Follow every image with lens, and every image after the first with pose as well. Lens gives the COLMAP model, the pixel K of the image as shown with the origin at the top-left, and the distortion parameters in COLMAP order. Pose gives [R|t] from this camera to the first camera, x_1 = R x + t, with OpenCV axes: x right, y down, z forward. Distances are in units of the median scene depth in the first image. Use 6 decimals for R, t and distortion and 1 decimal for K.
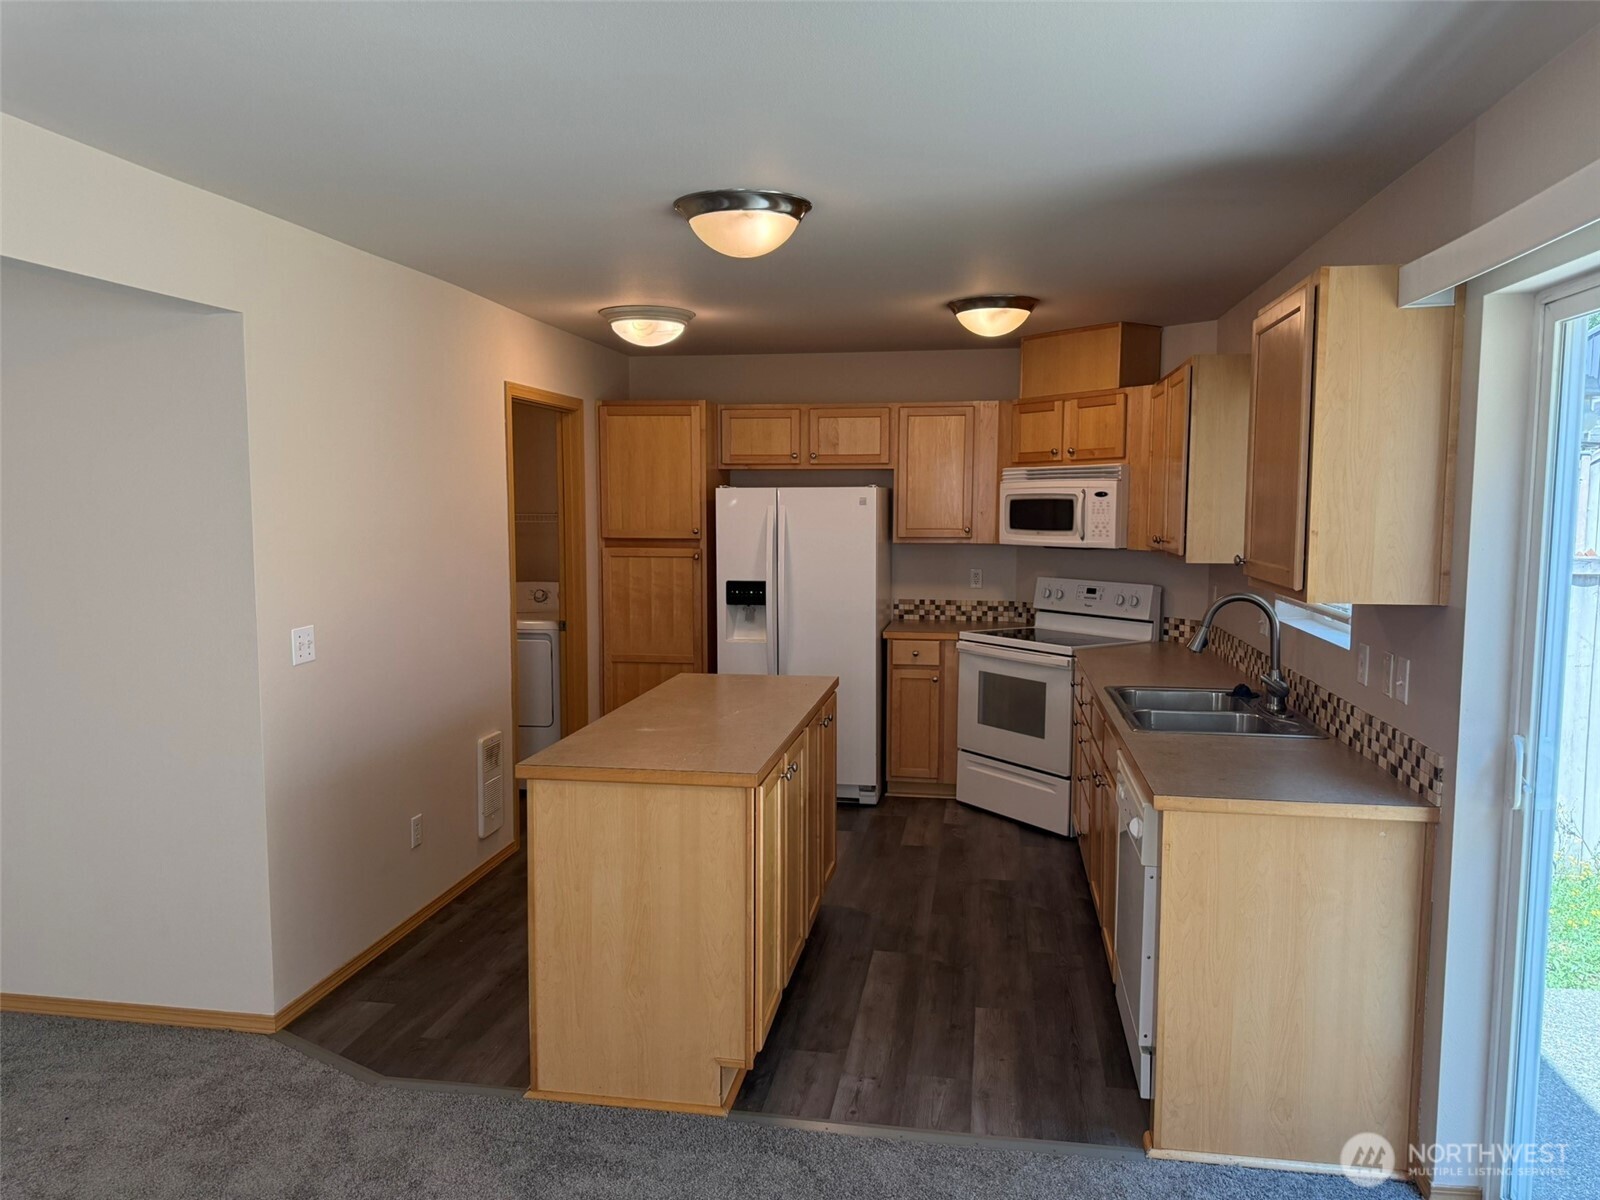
lens RADIAL K [[1128.0, 0, 800.0], [0, 1128.0, 600.0], [0, 0, 1]] dist [0.147088, -0.256706]
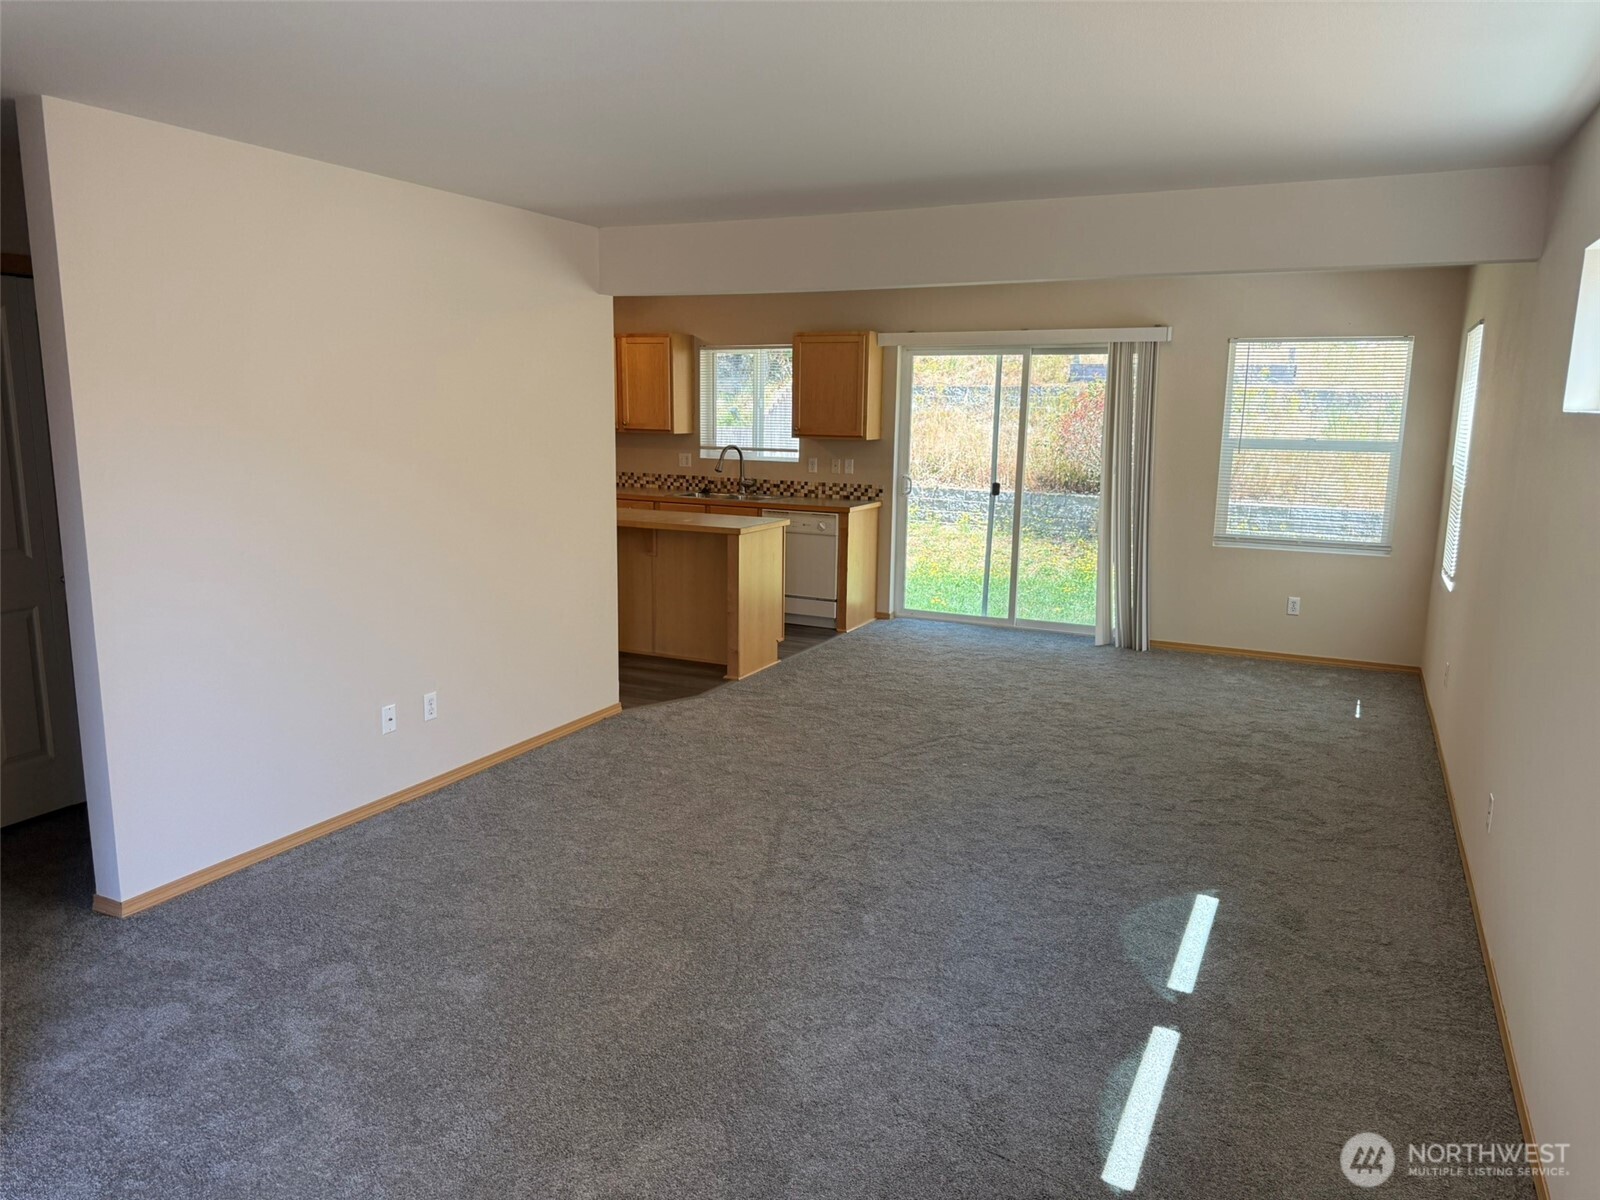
lens RADIAL K [[1128.0, 0, 800.0], [0, 1128.0, 600.0], [0, 0, 1]] dist [0.147088, -0.256706]
pose [[0.281590, -0.166067, 0.945055, -1.224774], [0.072873, 0.985766, 0.151508, -0.022783], [-0.956764, 0.026206, 0.289684, 0.138179]]
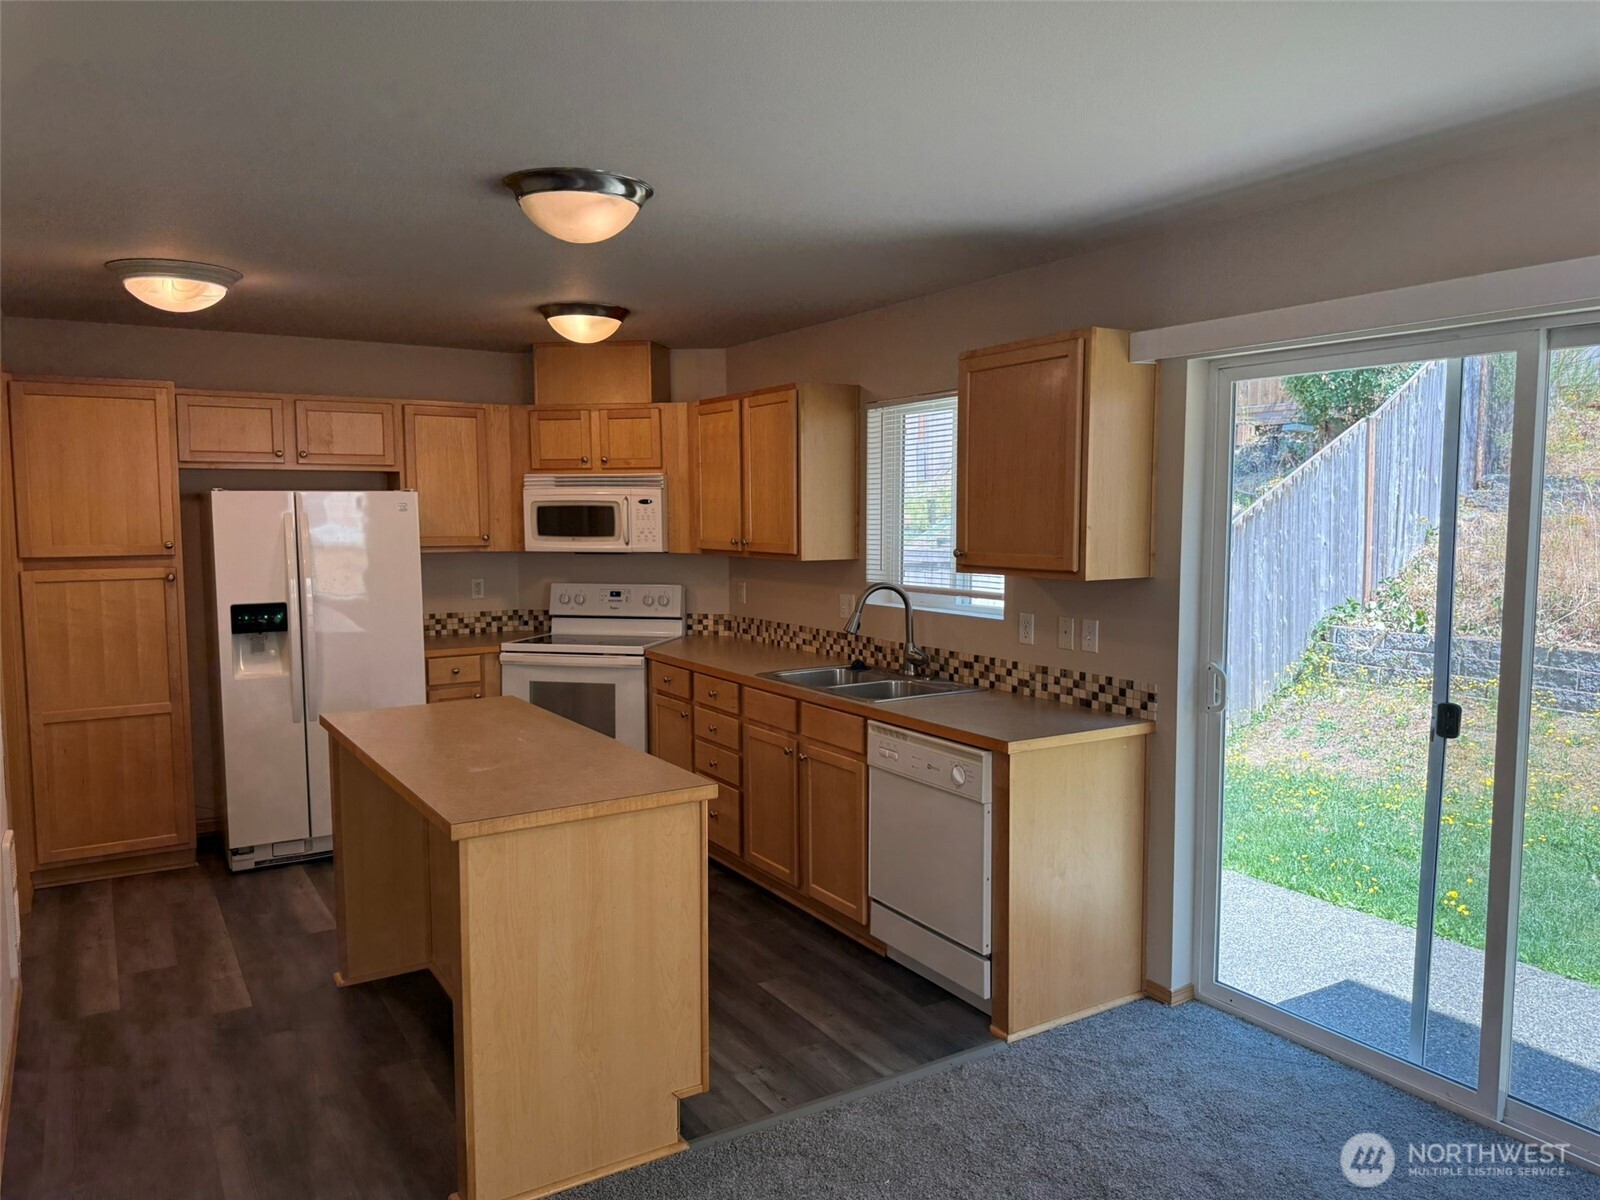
lens RADIAL K [[1128.0, 0, 800.0], [0, 1128.0, 600.0], [0, 0, 1]] dist [0.147088, -0.256706]
pose [[0.746767, -0.056758, 0.662660, -0.319784], [0.062979, 0.997910, 0.014500, -0.007049], [-0.662098, 0.030905, 0.748780, 0.111728]]
